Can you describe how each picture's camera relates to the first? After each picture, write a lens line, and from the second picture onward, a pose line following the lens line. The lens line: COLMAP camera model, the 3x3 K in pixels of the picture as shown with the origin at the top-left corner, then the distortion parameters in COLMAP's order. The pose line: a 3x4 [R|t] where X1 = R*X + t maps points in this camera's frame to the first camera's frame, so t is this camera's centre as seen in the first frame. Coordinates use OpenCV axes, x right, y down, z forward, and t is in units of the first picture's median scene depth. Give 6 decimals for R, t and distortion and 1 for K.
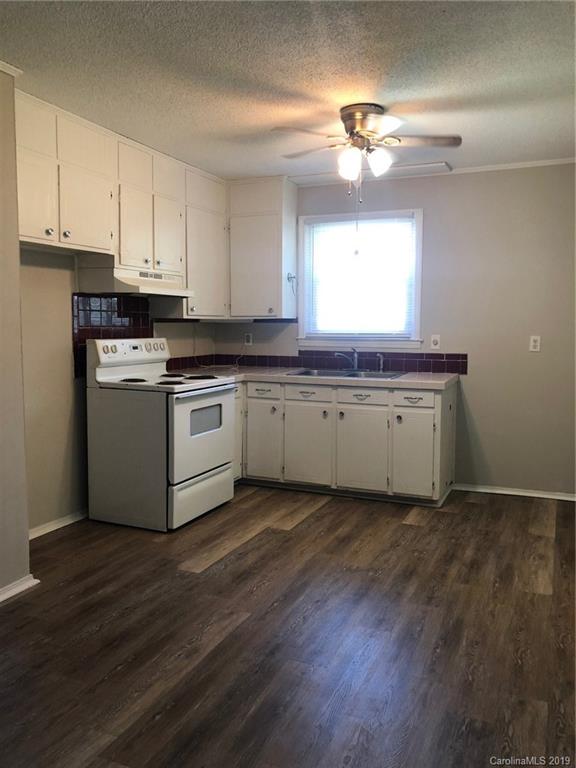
lens RADIAL K [[628.4, 0, 290.0], [0, 628.4, 364.0], [0, 0, 1]] dist [0.057408, -0.005792]
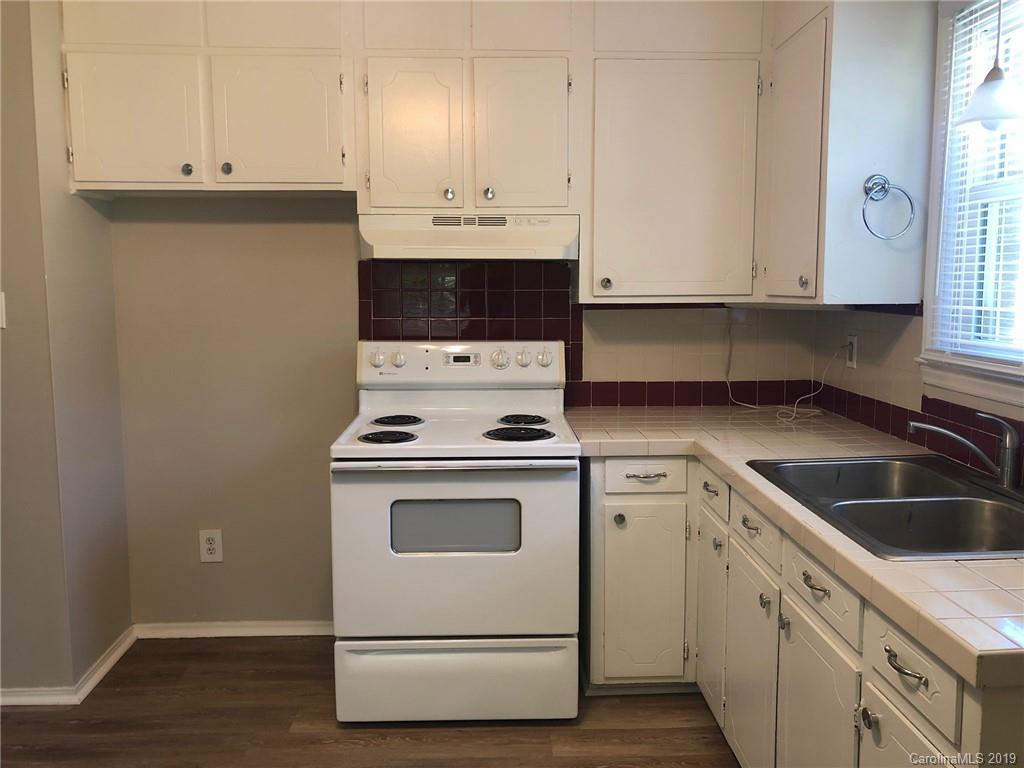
lens RADIAL K [[837.9, 0, 512.0], [0, 837.9, 384.0], [0, 0, 1]] dist [0.057408, -0.005792]
pose [[0.430628, 0.107279, -0.896131, 0.402262], [-0.054115, 0.994193, 0.093013, -0.071728], [0.900906, 0.008440, 0.433933, 0.713646]]
